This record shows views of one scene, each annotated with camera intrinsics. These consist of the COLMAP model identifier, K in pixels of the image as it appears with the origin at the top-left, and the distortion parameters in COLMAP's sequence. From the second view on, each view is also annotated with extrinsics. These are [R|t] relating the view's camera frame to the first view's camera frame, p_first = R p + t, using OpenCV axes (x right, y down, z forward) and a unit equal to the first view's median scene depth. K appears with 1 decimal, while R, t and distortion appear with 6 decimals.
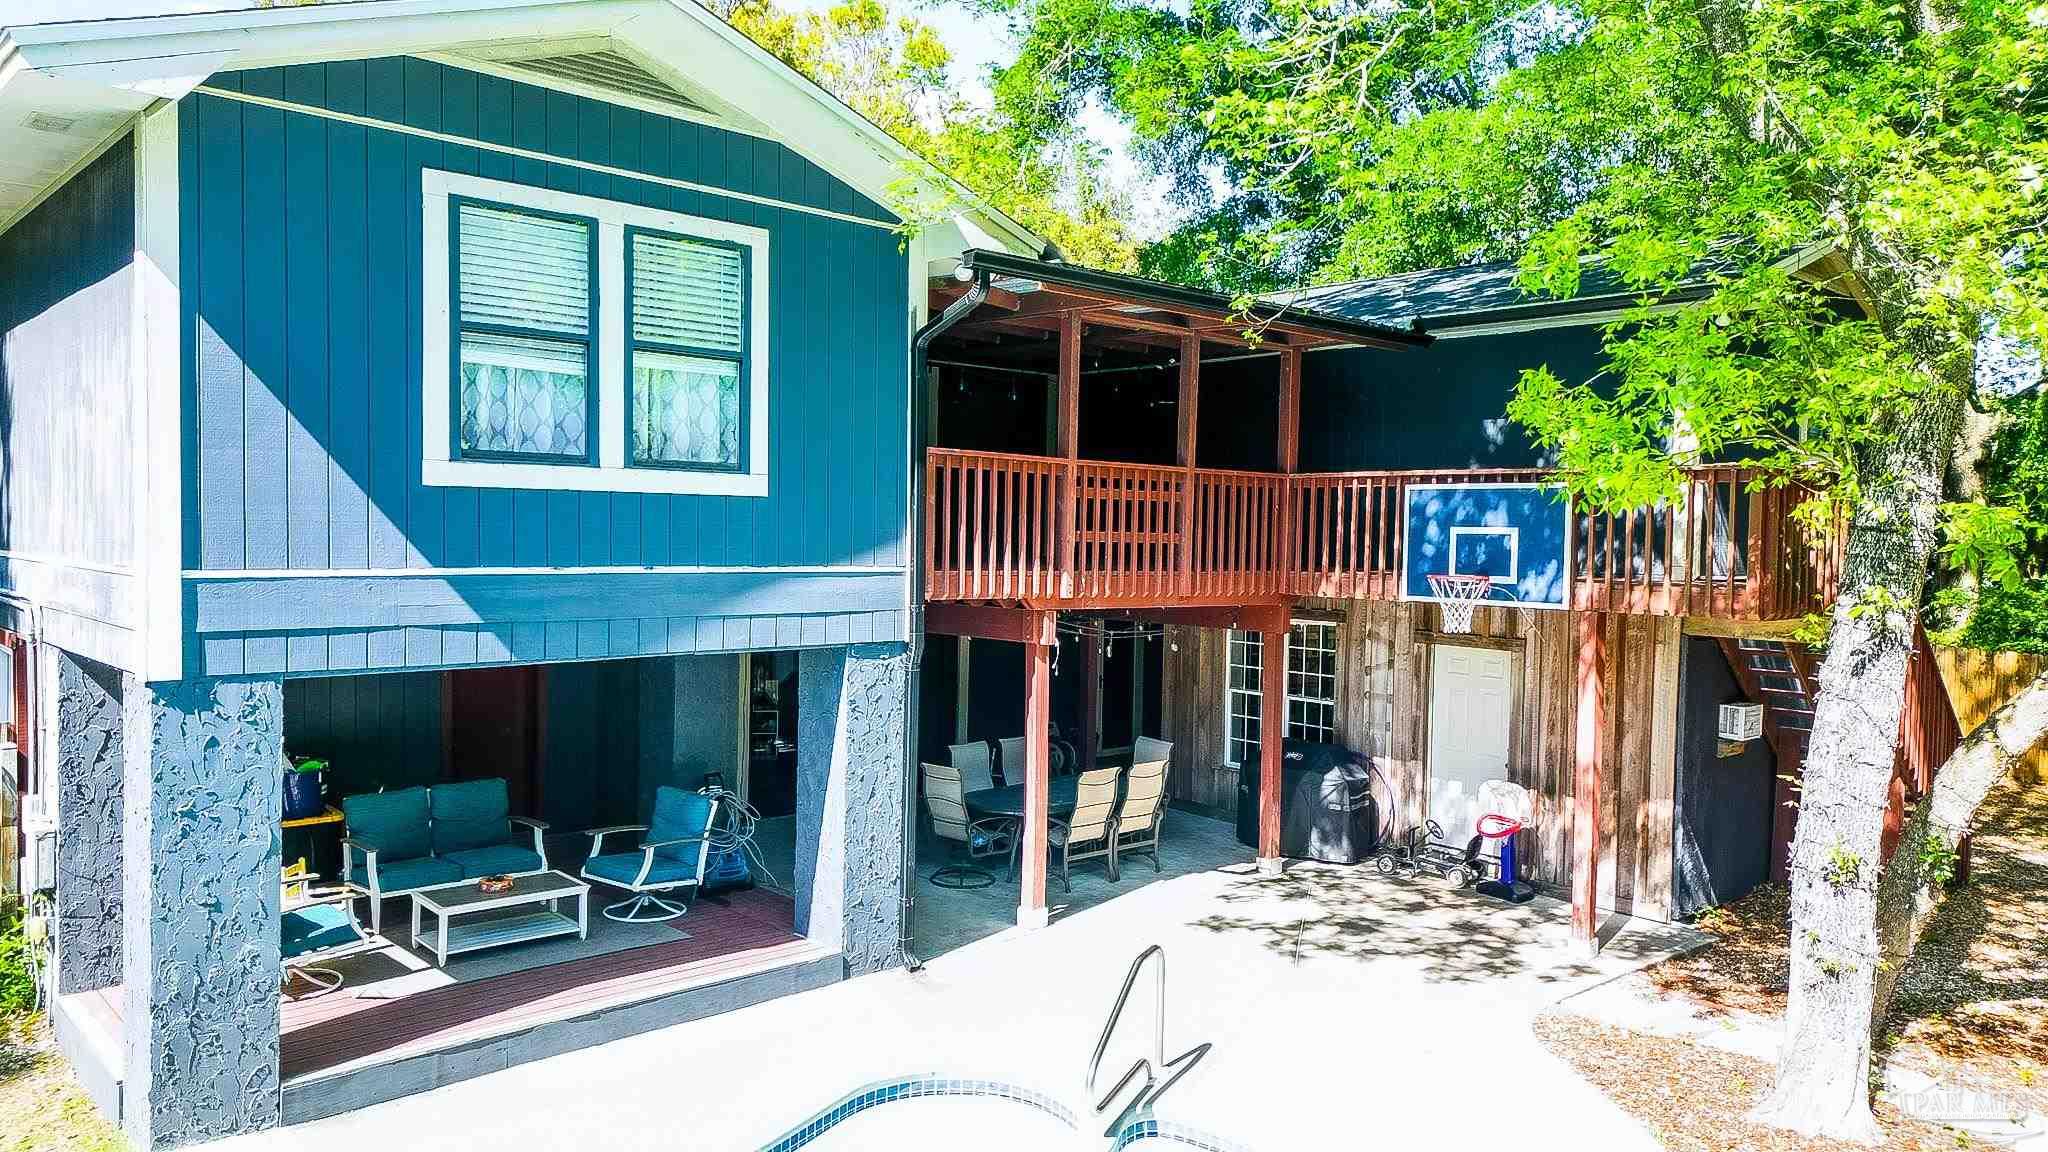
lens RADIAL K [[1418.9, 0, 1036.1], [0, 1418.9, 562.4], [0, 0, 1]] dist [0.095884, -0.105427]
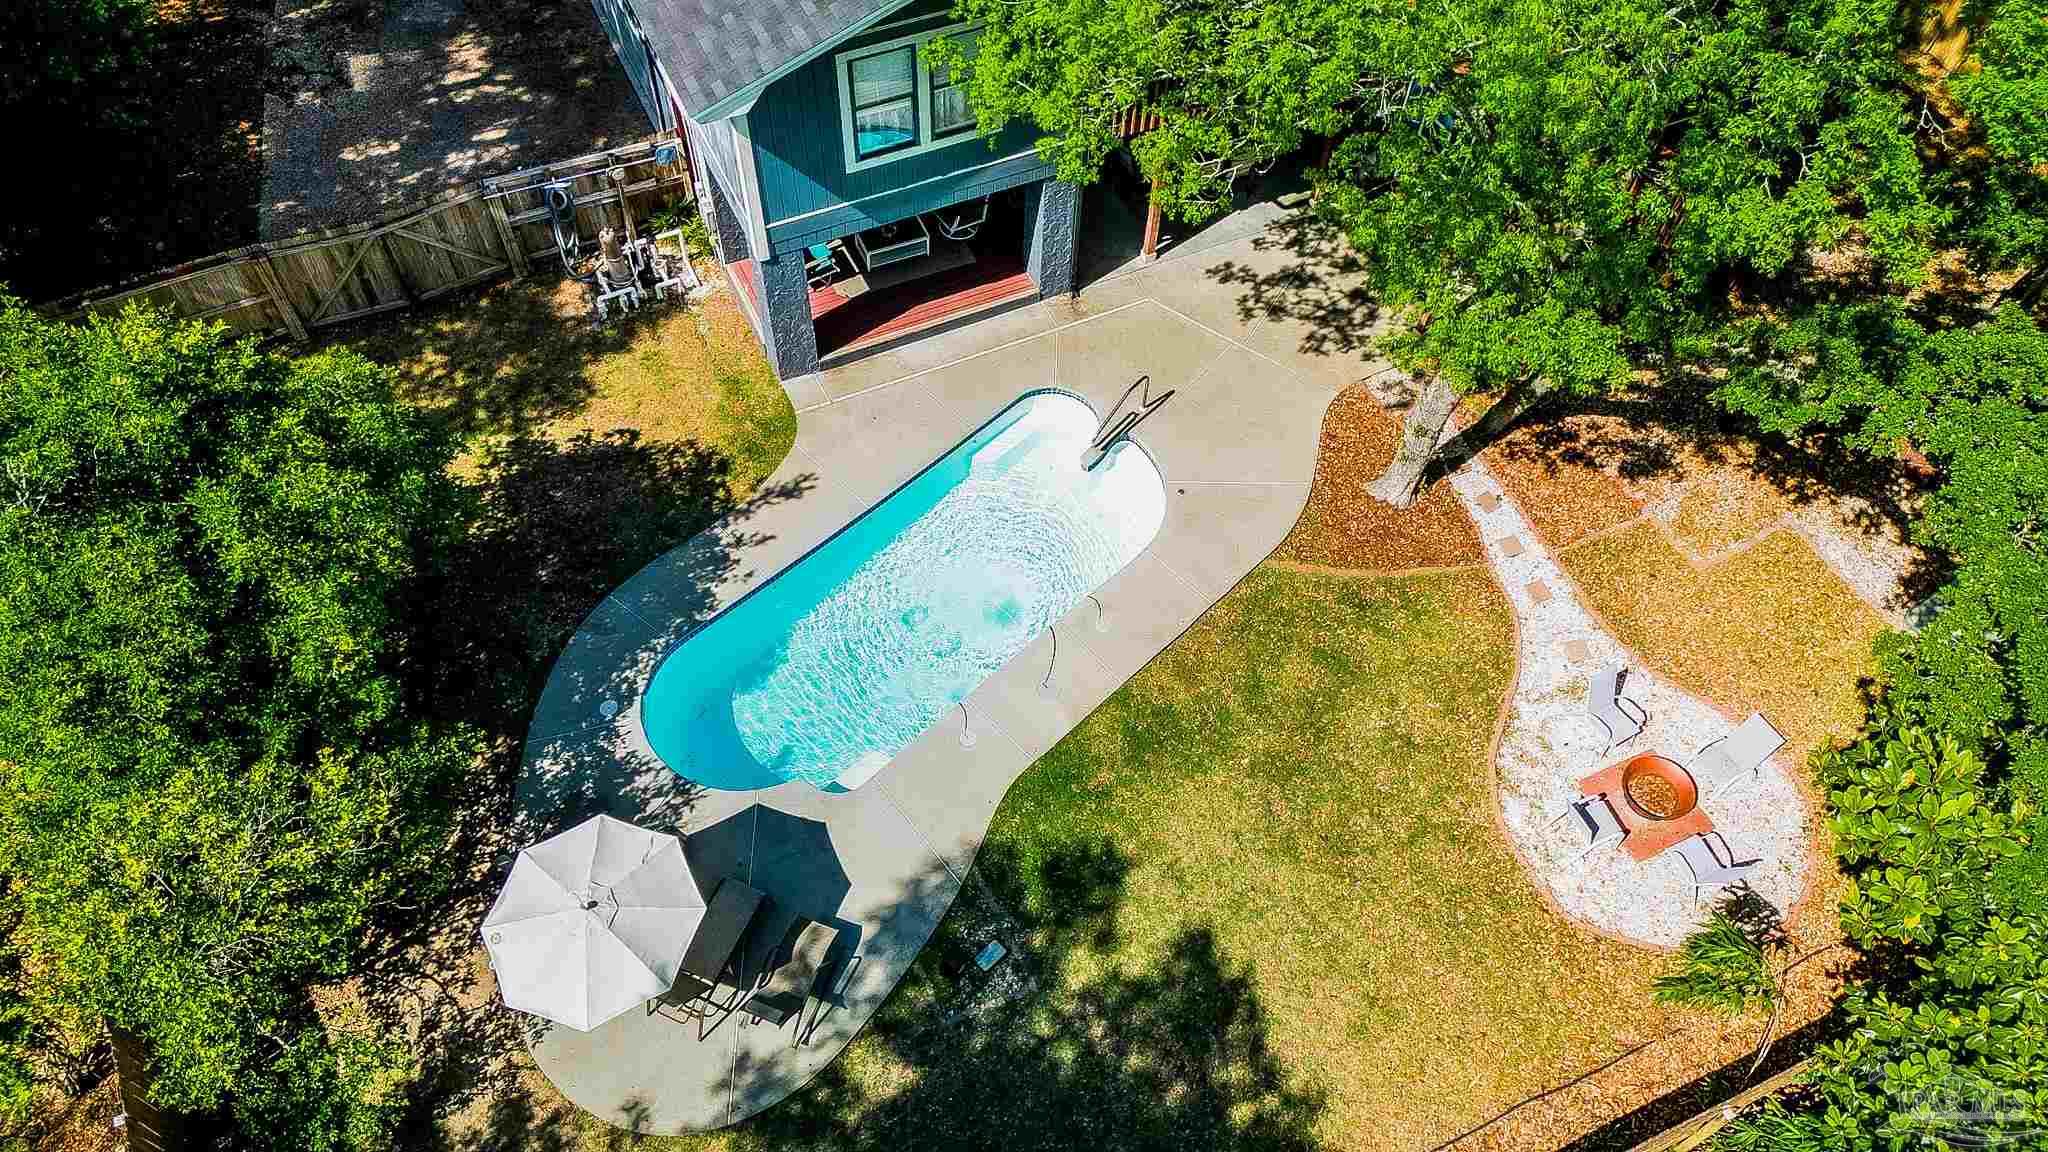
lens RADIAL K [[1418.9, 0, 1036.1], [0, 1418.9, 562.4], [0, 0, 1]] dist [0.095884, -0.105427]
pose [[0.952921, 0.261523, -0.153451, 0.344535], [-0.025222, 0.572685, 0.819387, -1.453722], [0.302168, -0.776941, 0.552320, -0.599642]]
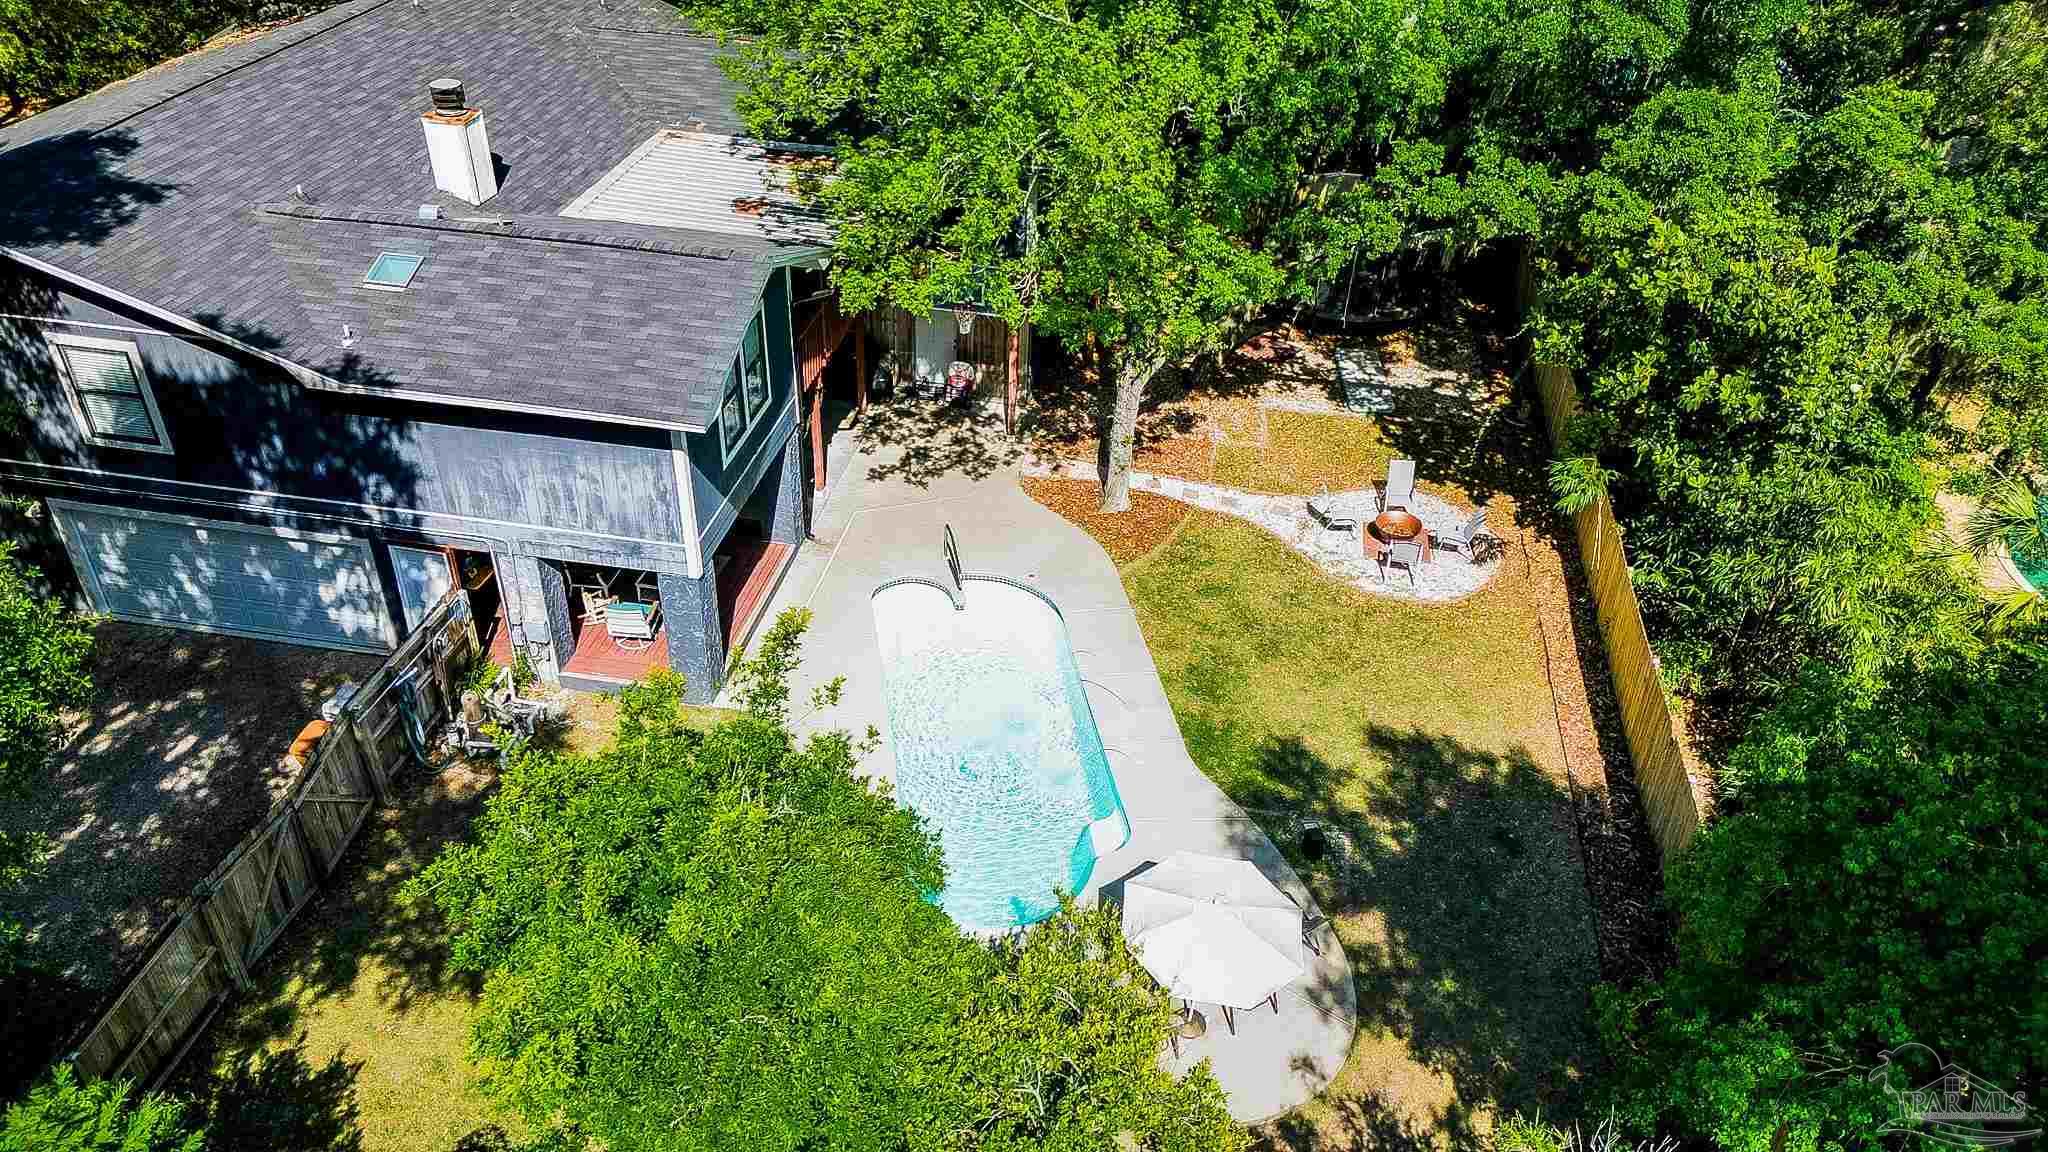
lens RADIAL K [[1418.9, 0, 1036.1], [0, 1418.9, 562.4], [0, 0, 1]] dist [0.095884, -0.105427]
pose [[0.791728, -0.326852, 0.516077, -1.295743], [-0.030825, 0.822364, 0.568125, -1.280921], [-0.610096, -0.465709, 0.641013, -0.993241]]
